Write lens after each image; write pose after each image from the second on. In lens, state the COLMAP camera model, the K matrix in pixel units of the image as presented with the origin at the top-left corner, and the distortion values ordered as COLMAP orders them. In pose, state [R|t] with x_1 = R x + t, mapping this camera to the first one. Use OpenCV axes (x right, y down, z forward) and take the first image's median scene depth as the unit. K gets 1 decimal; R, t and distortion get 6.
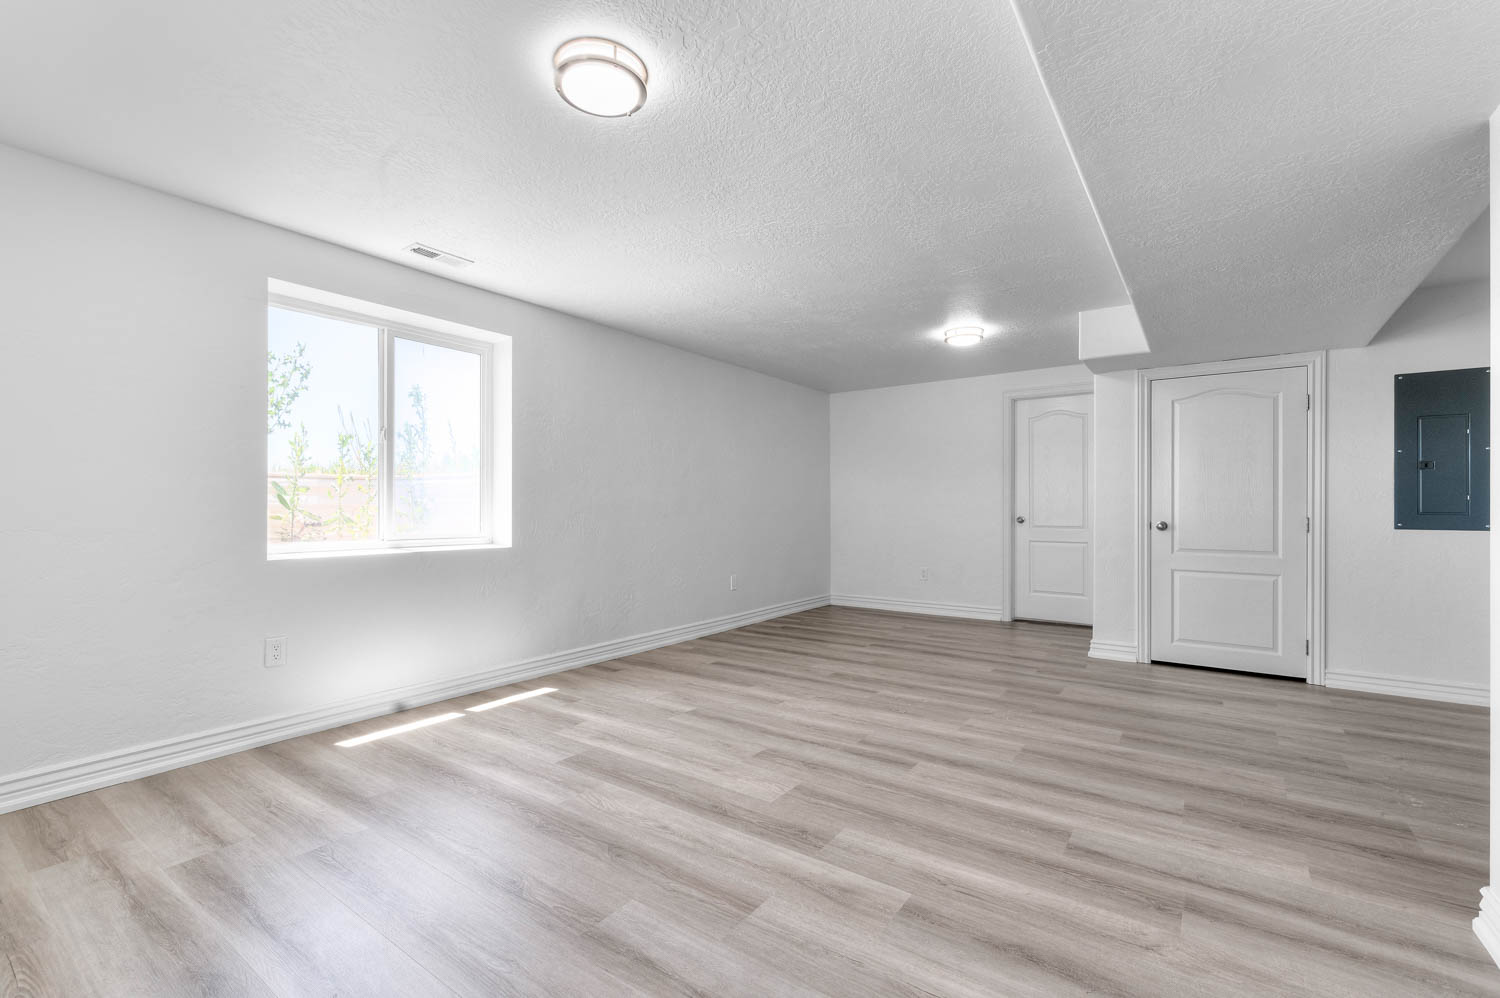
lens RADIAL K [[644.5, 0, 757.5], [0, 644.5, 520.0], [0, 0, 1]] dist [-0.000548, -0.000049]
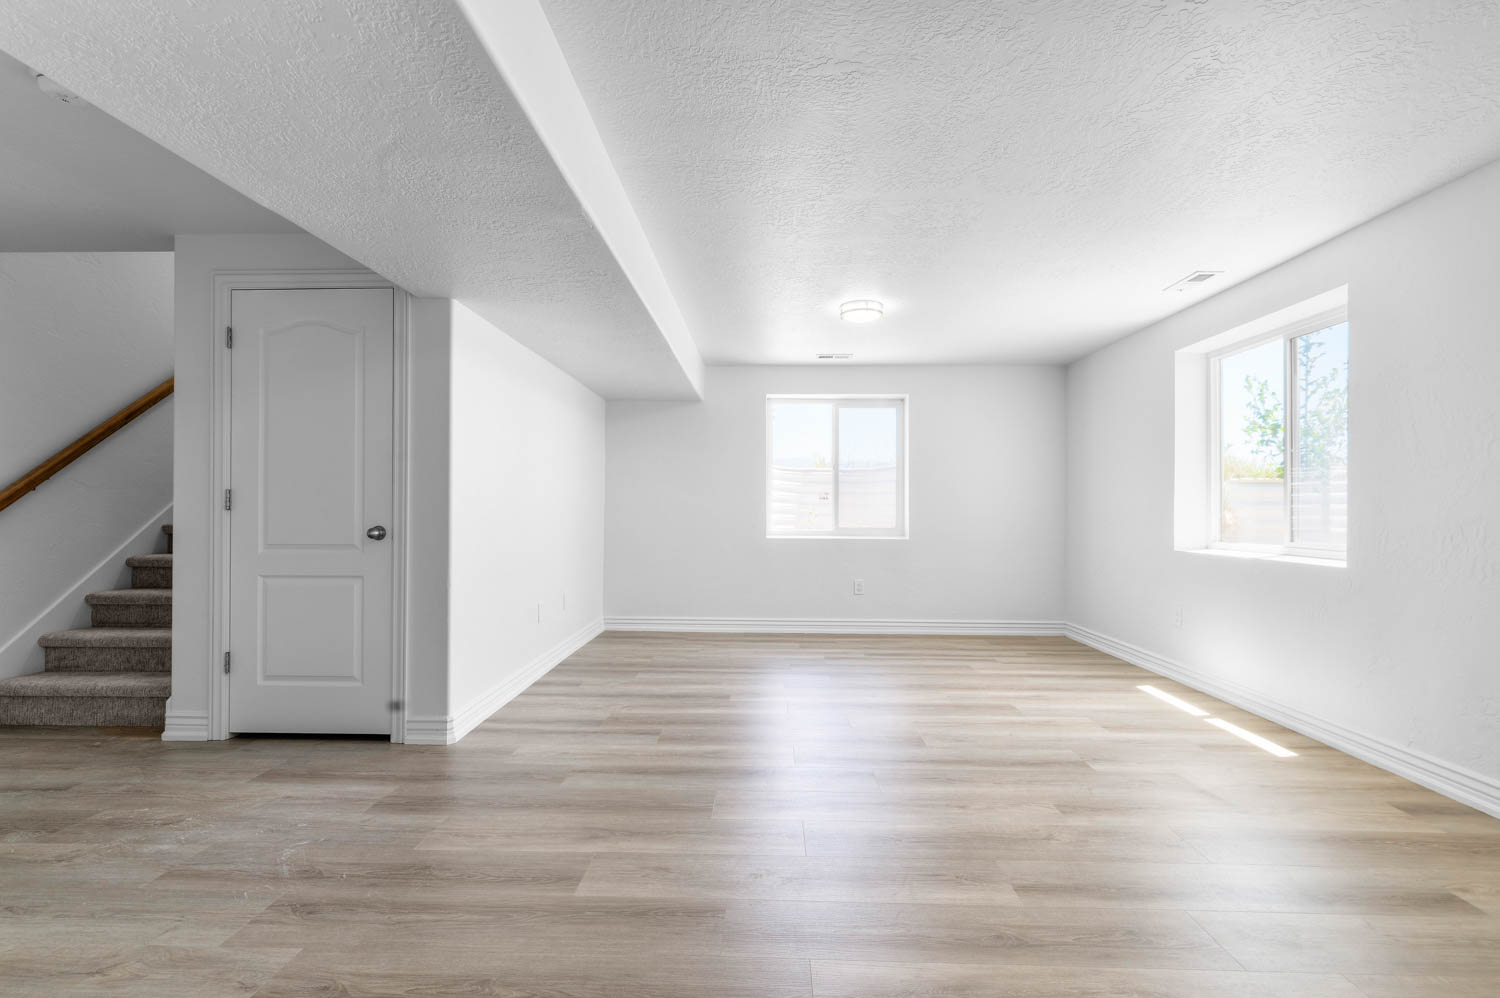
lens RADIAL K [[644.5, 0, 757.5], [0, 644.5, 520.0], [0, 0, 1]] dist [-0.000548, -0.000049]
pose [[-0.825066, 0.003285, -0.565026, 0.791165], [-0.014314, 0.999541, 0.026713, -0.029378], [0.564854, 0.030128, -0.824640, 1.630637]]
